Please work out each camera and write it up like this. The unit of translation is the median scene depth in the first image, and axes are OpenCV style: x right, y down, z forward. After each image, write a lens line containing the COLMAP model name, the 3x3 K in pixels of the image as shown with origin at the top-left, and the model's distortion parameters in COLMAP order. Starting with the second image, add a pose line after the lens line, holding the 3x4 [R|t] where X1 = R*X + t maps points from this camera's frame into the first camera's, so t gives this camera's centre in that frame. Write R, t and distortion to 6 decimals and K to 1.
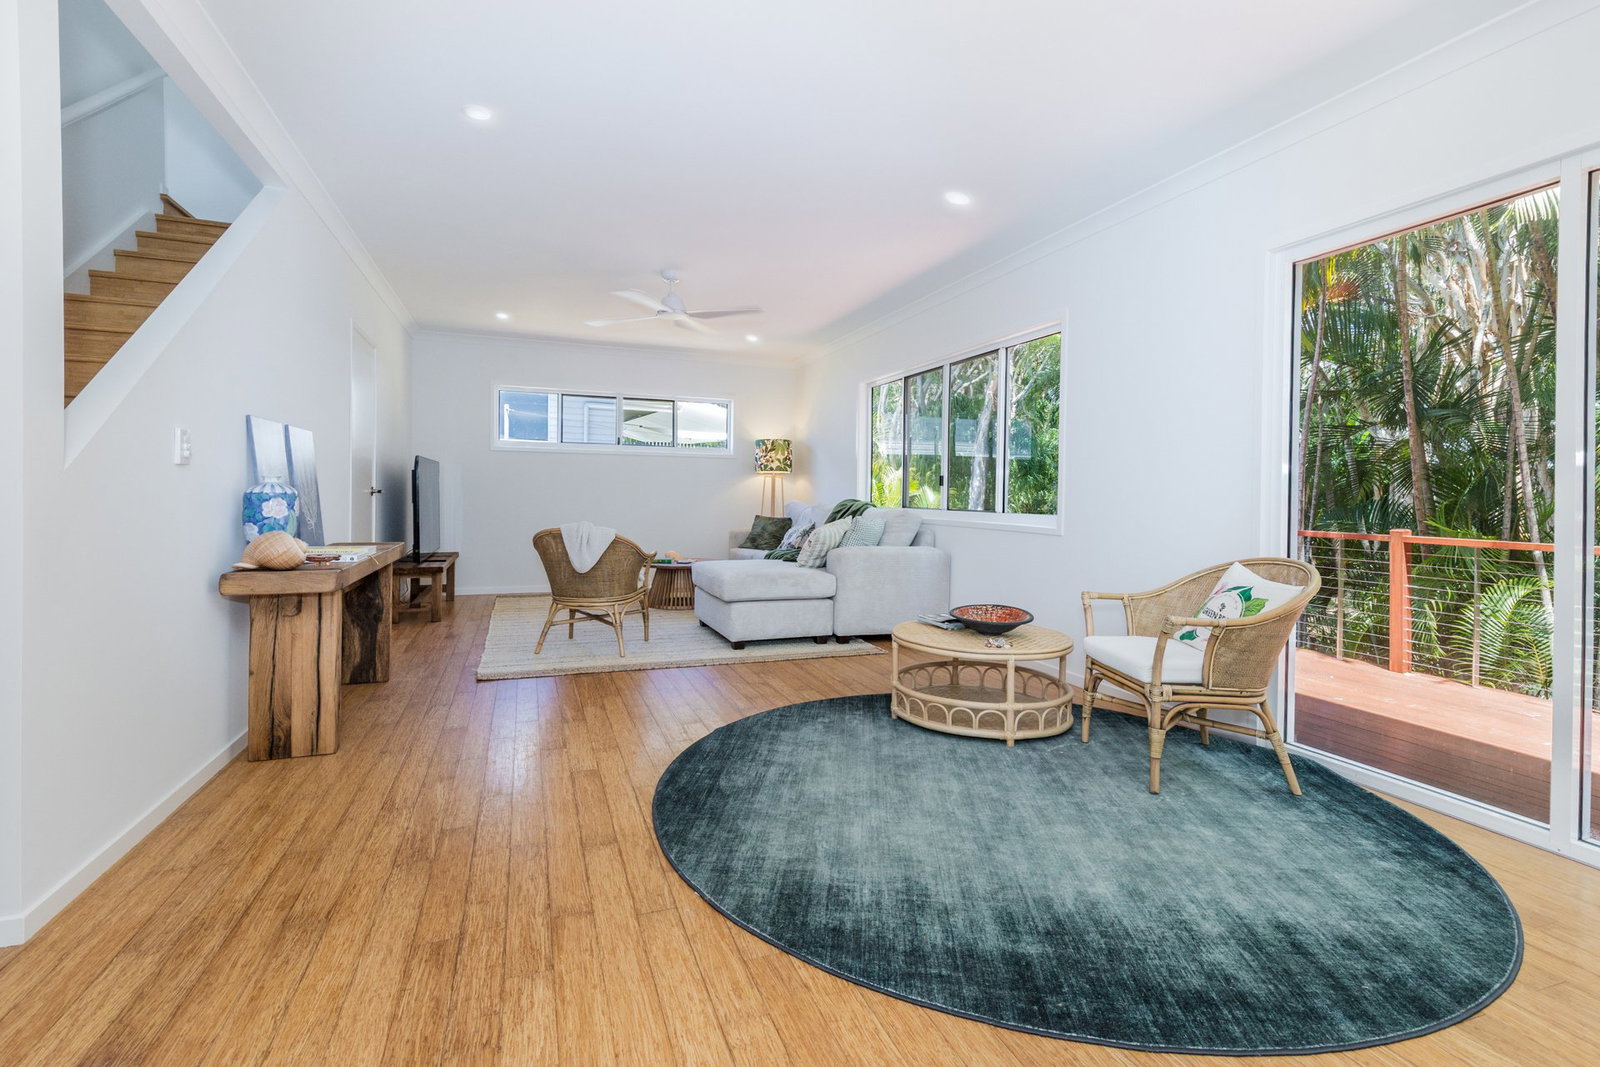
lens RADIAL K [[745.3, 0, 806.1], [0, 745.3, 501.1], [0, 0, 1]] dist [0.031238, -0.003007]
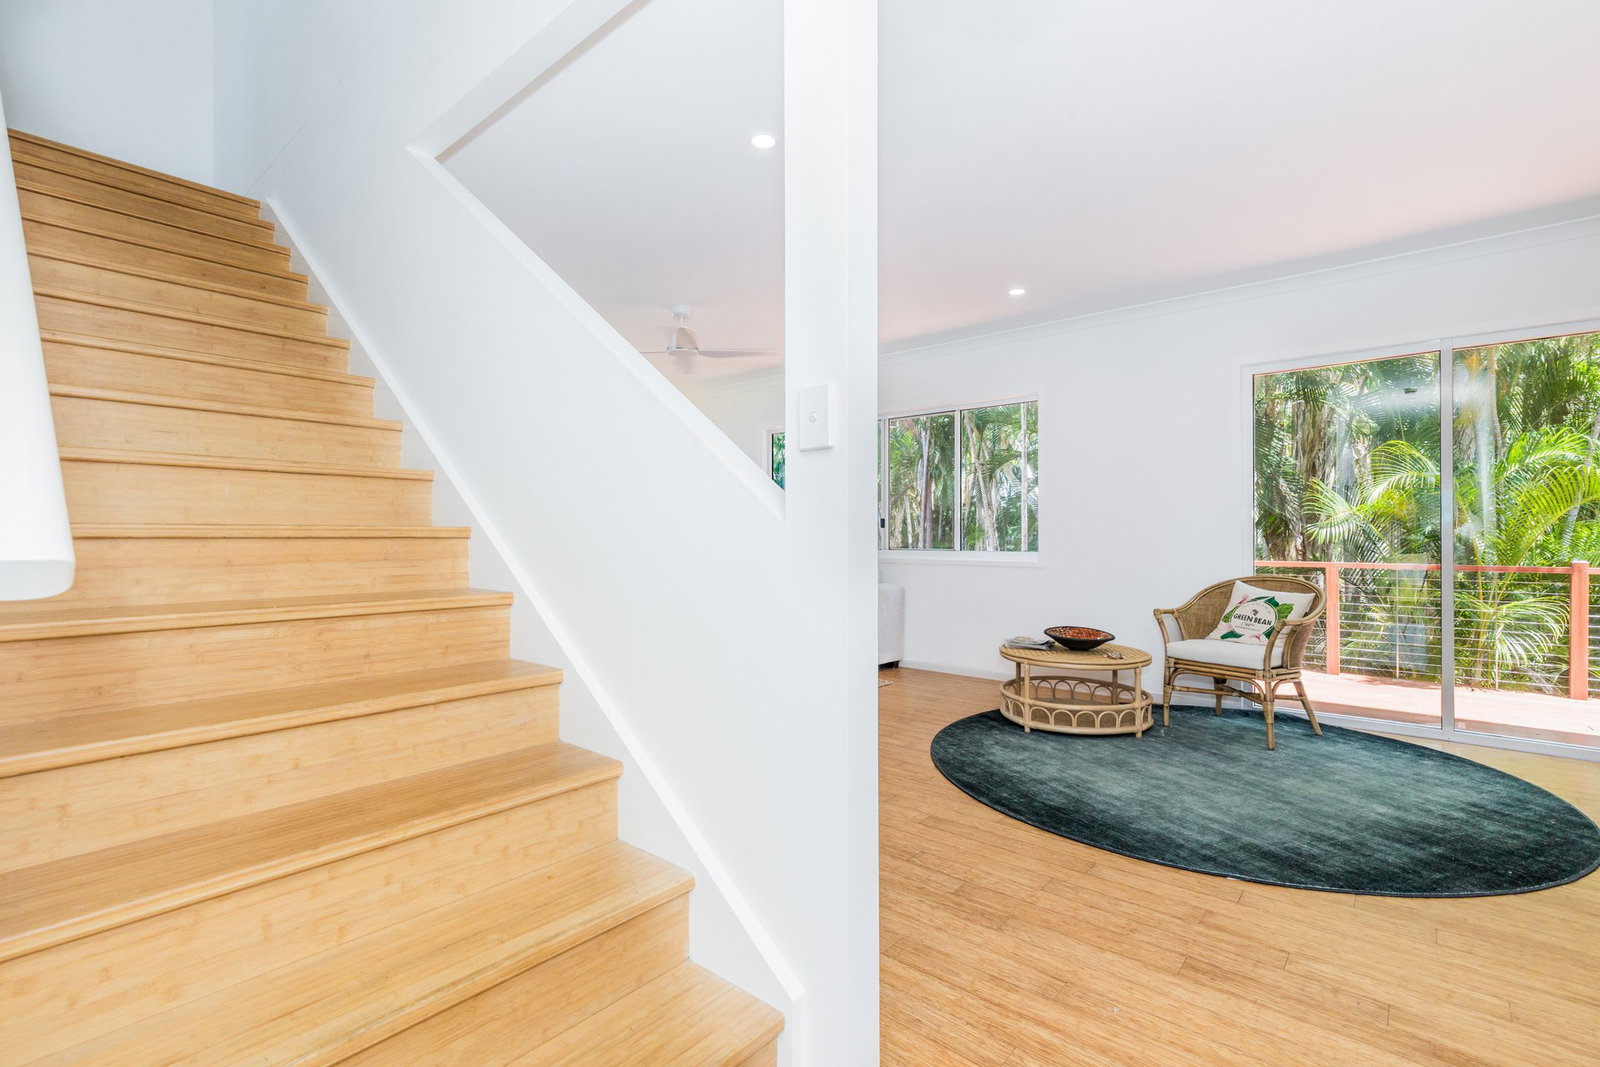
lens RADIAL K [[745.3, 0, 829.7], [0, 745.3, 512.0], [0, 0, 1]] dist [0.031238, -0.003007]
pose [[0.859230, 0.000880, 0.511589, -1.034887], [0.018657, 0.999279, -0.033054, -0.019031], [-0.511250, 0.037945, 0.858594, 0.226393]]
